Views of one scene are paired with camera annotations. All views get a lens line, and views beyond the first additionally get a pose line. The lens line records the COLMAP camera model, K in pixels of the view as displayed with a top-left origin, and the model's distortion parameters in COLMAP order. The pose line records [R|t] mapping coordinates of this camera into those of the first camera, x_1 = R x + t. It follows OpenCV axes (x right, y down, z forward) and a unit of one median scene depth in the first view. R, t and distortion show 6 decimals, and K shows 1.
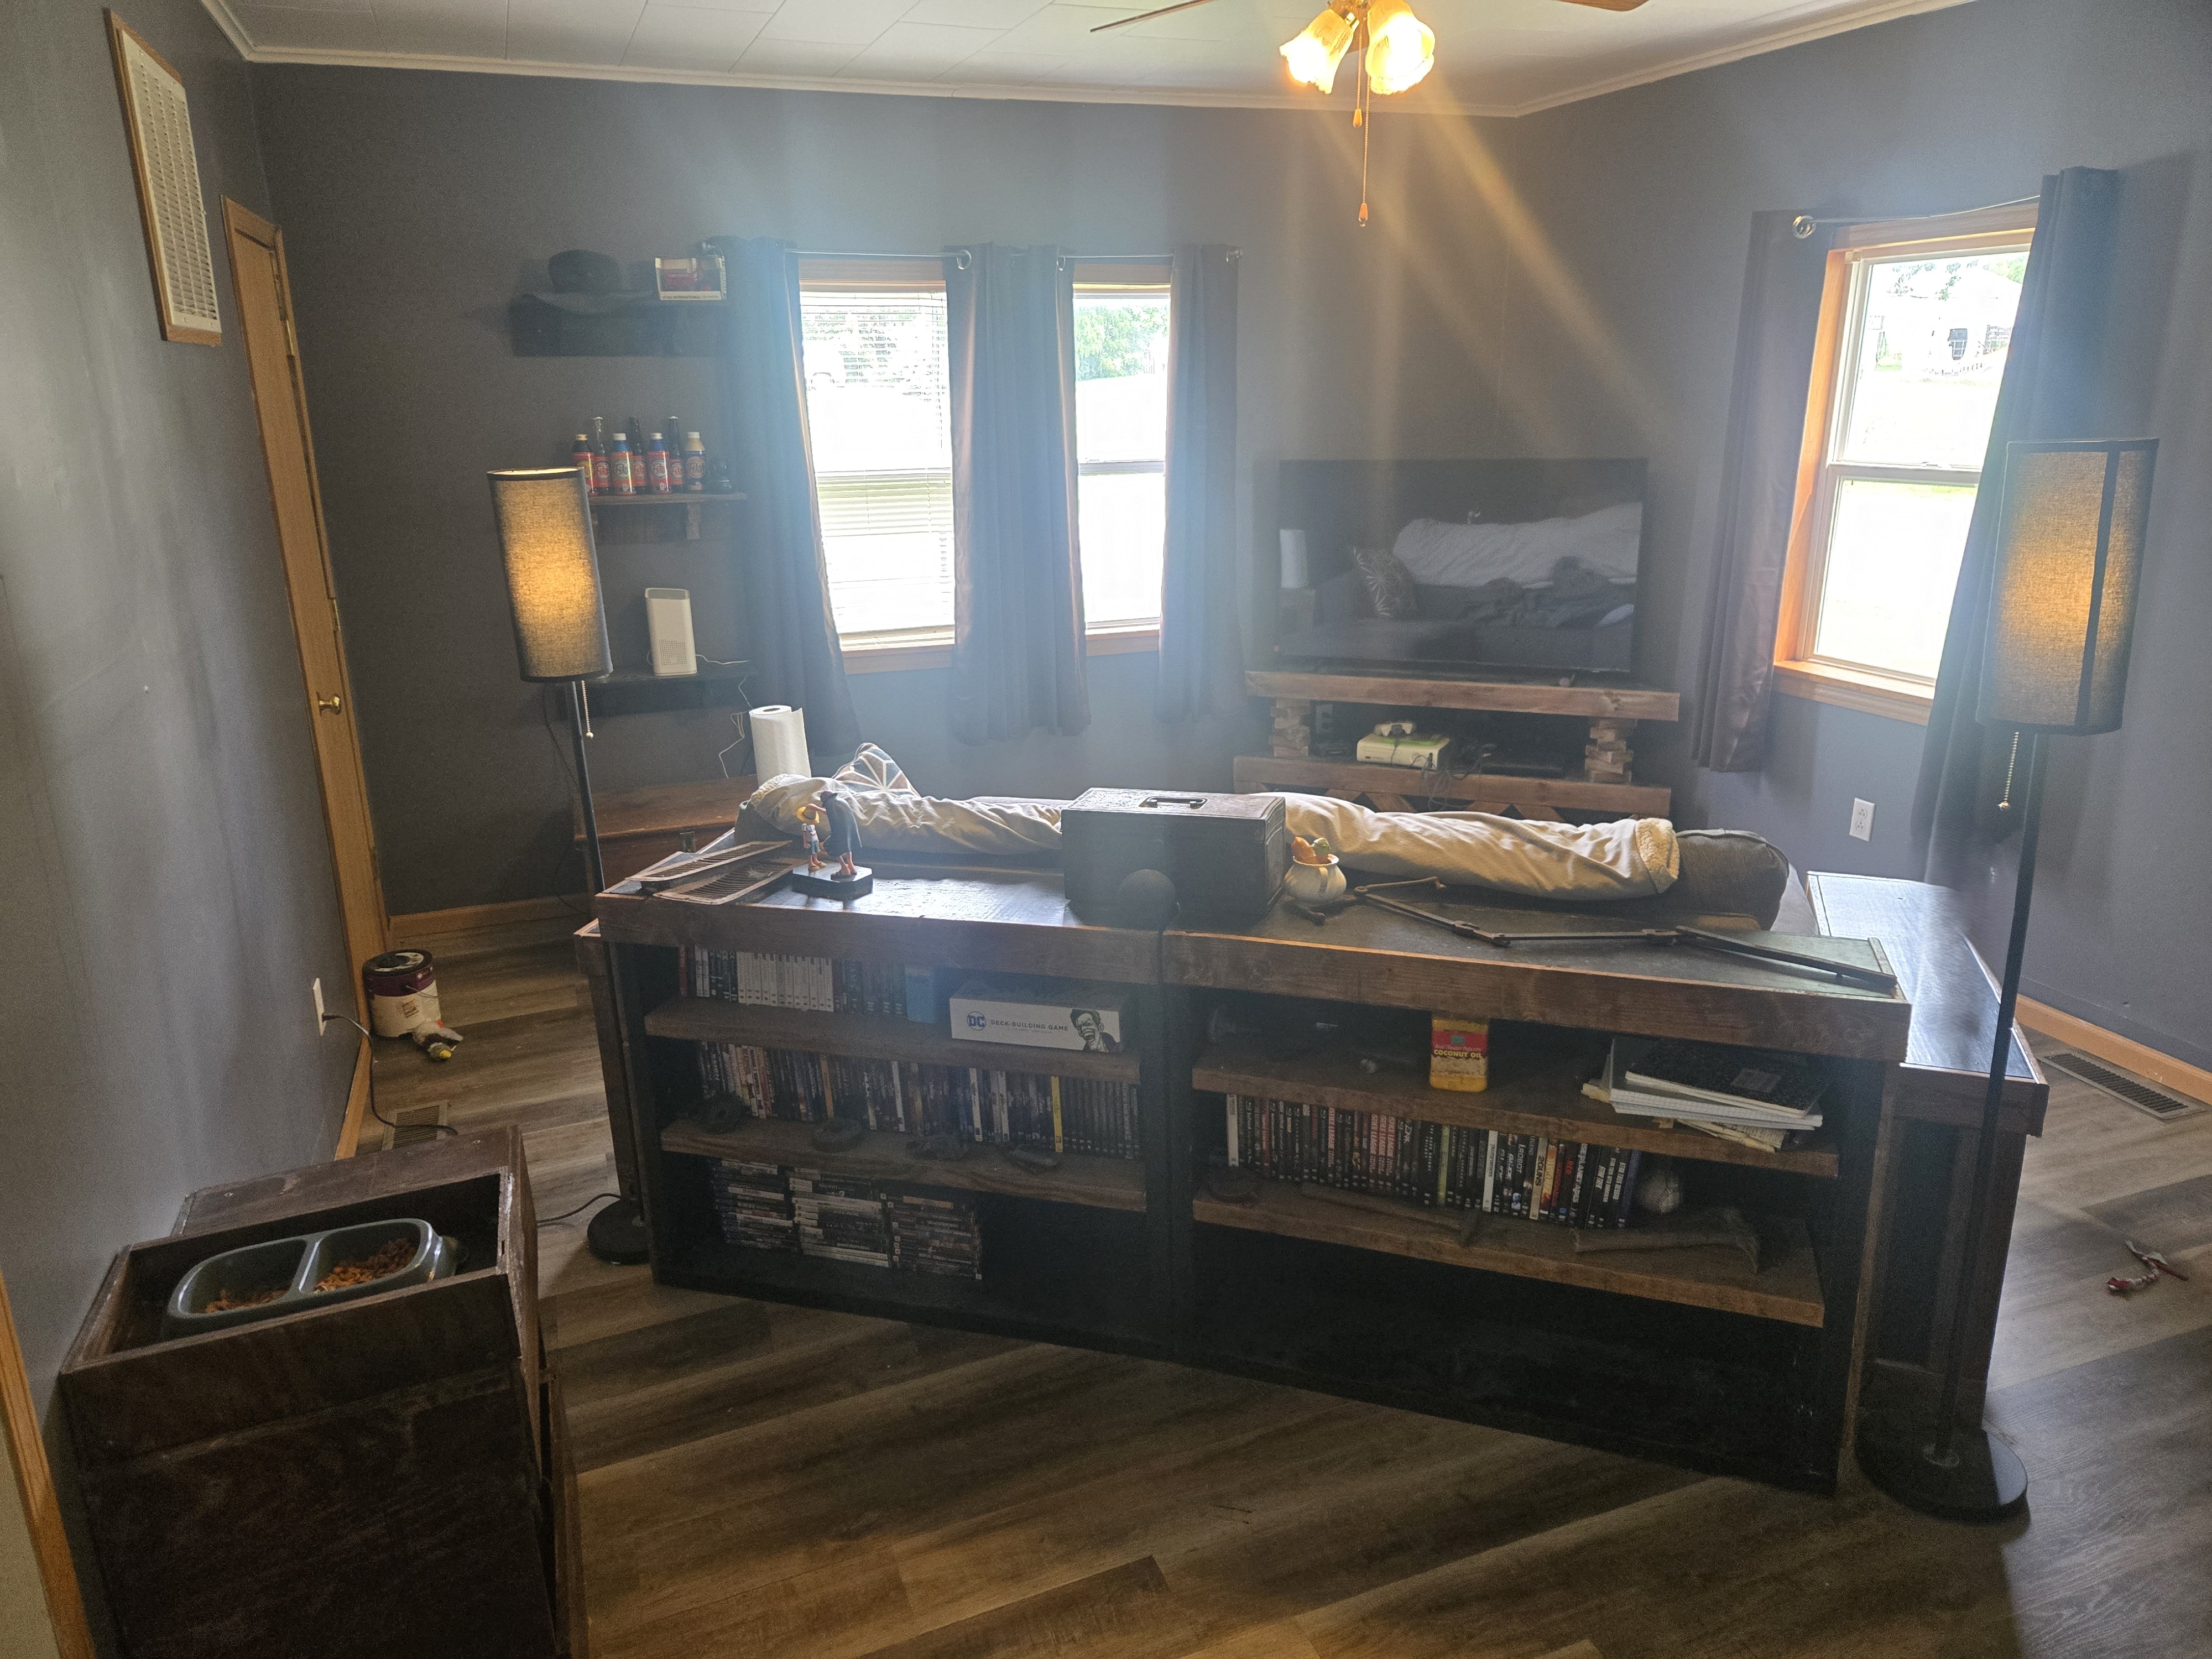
lens RADIAL K [[1483.7, 0, 1122.7], [0, 1483.7, 794.9], [0, 0, 1]] dist [0.072003, -0.049973]
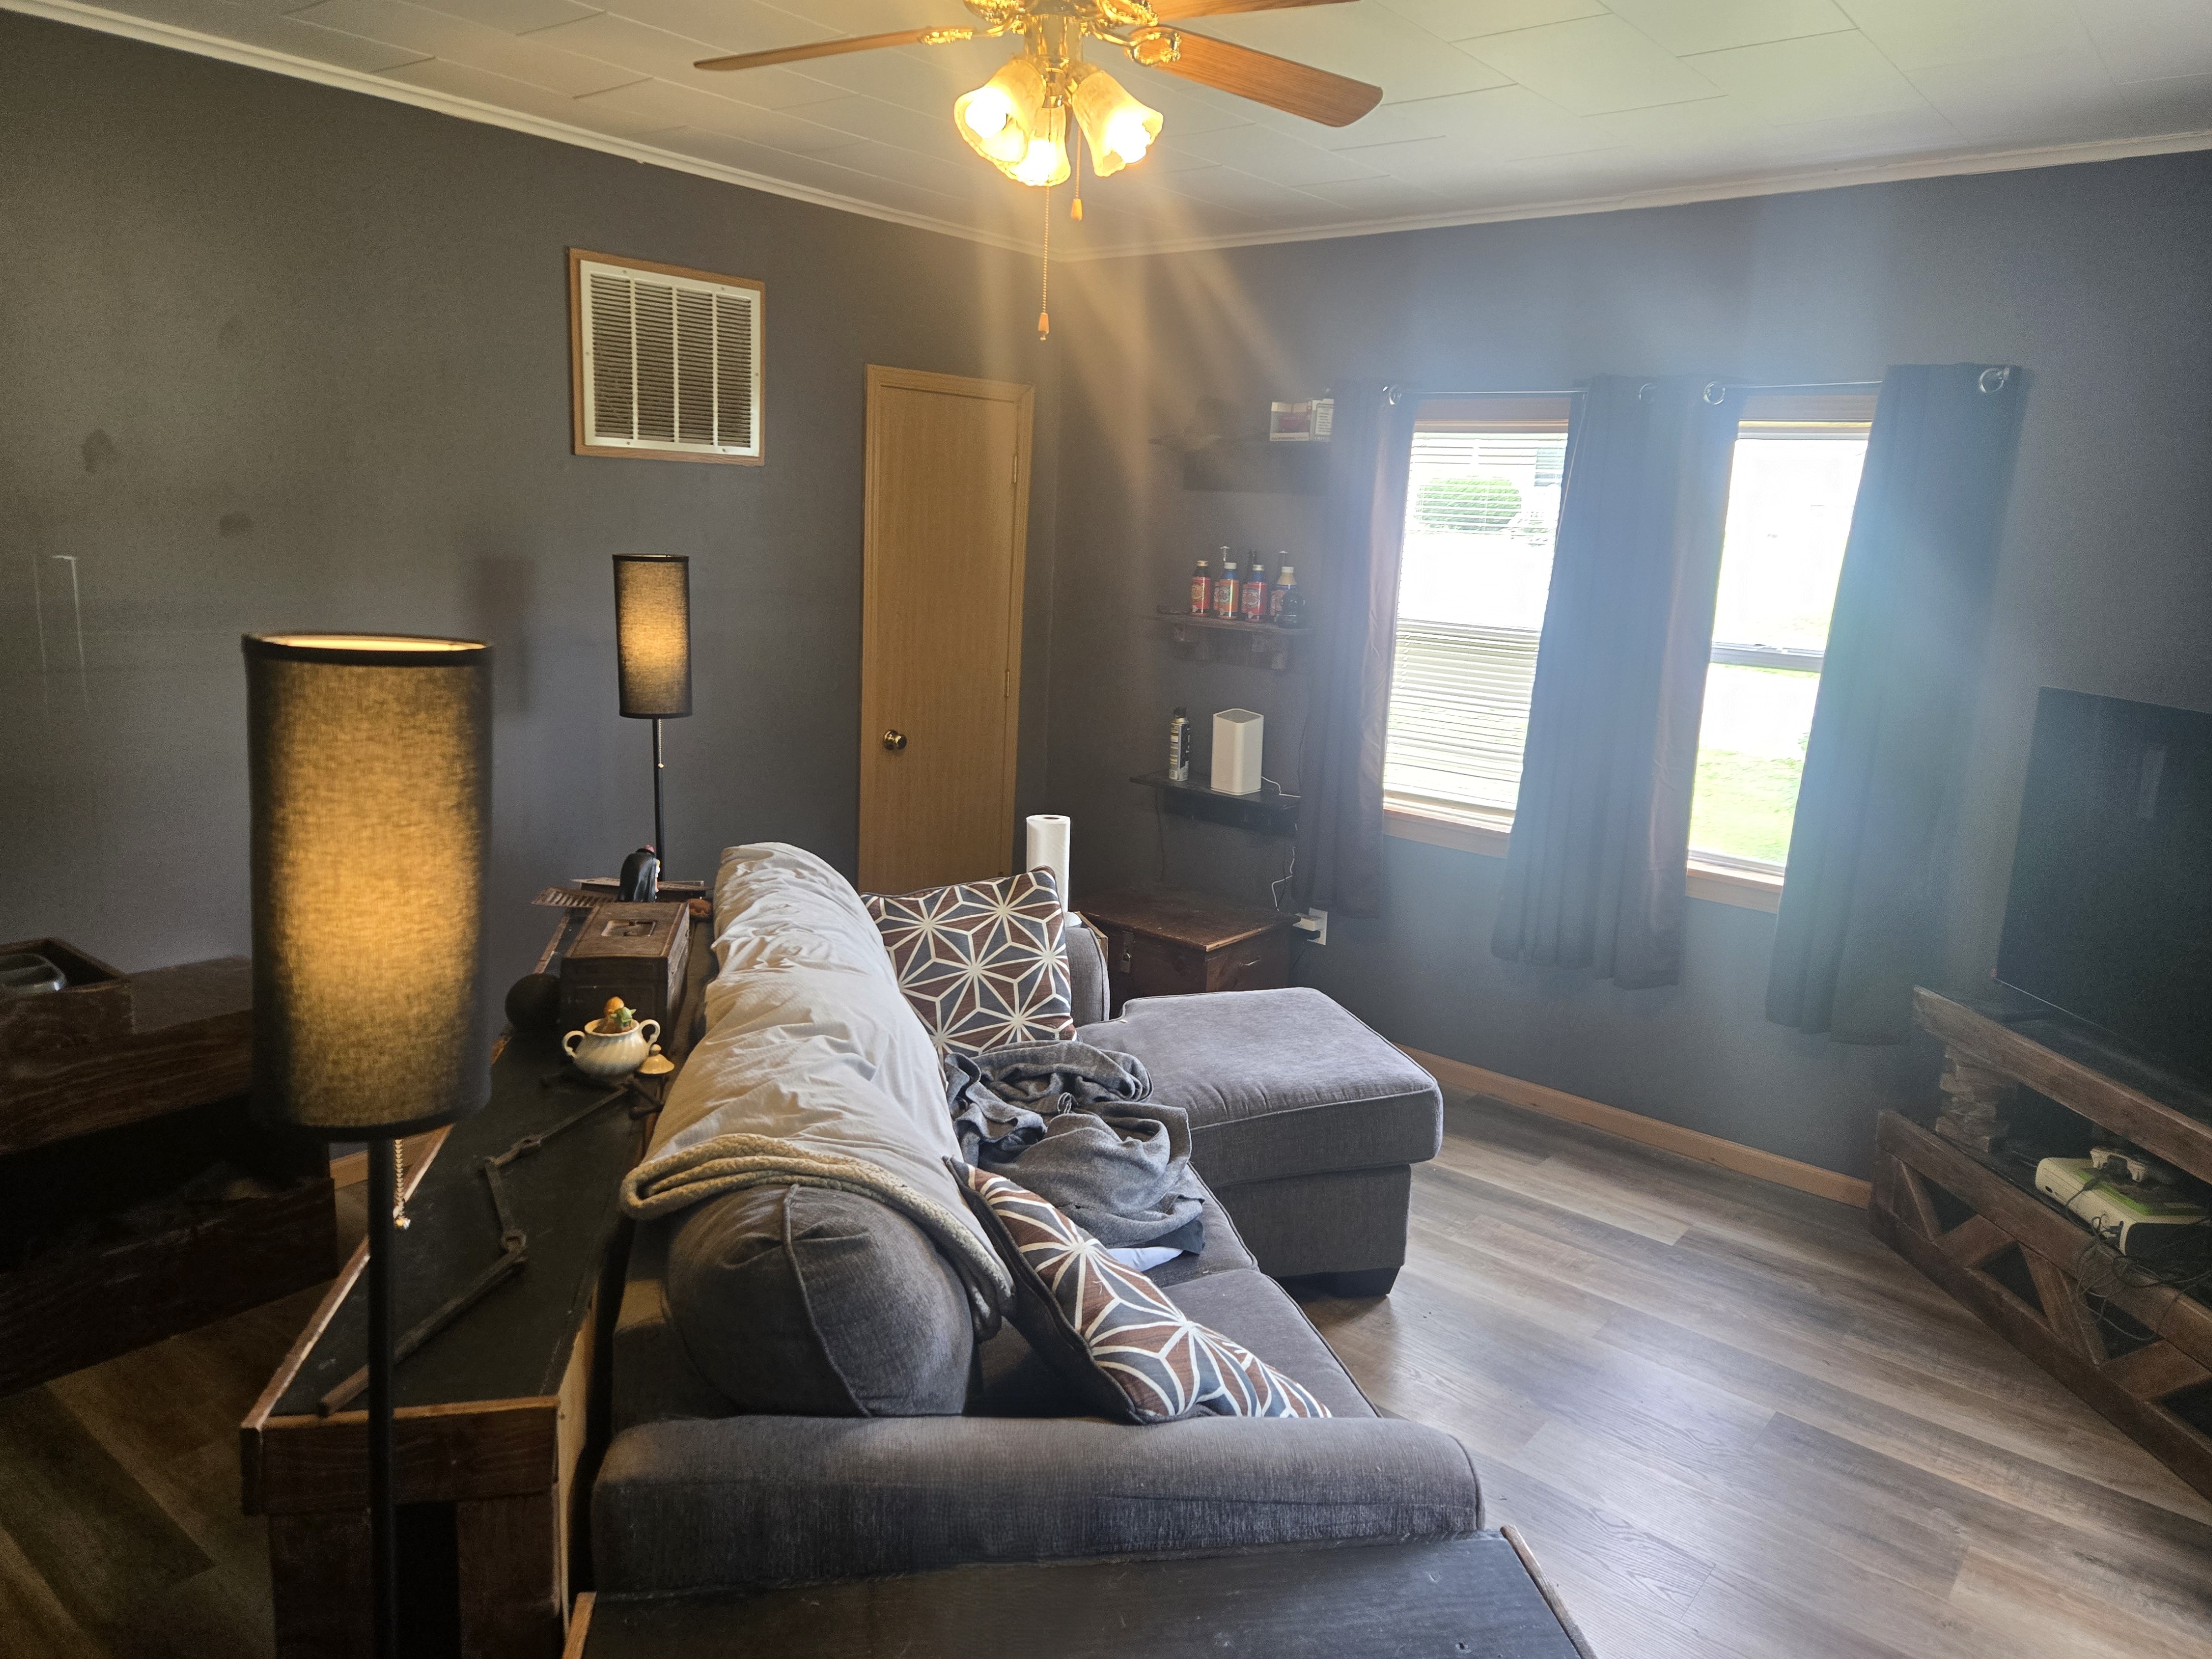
lens RADIAL K [[1483.7, 0, 1122.7], [0, 1483.7, 794.9], [0, 0, 1]] dist [0.072003, -0.049973]
pose [[0.484418, 0.208679, -0.849584, 0.528206], [-0.287401, 0.955194, 0.070748, -0.126419], [0.826281, 0.209900, 0.522687, 0.388058]]
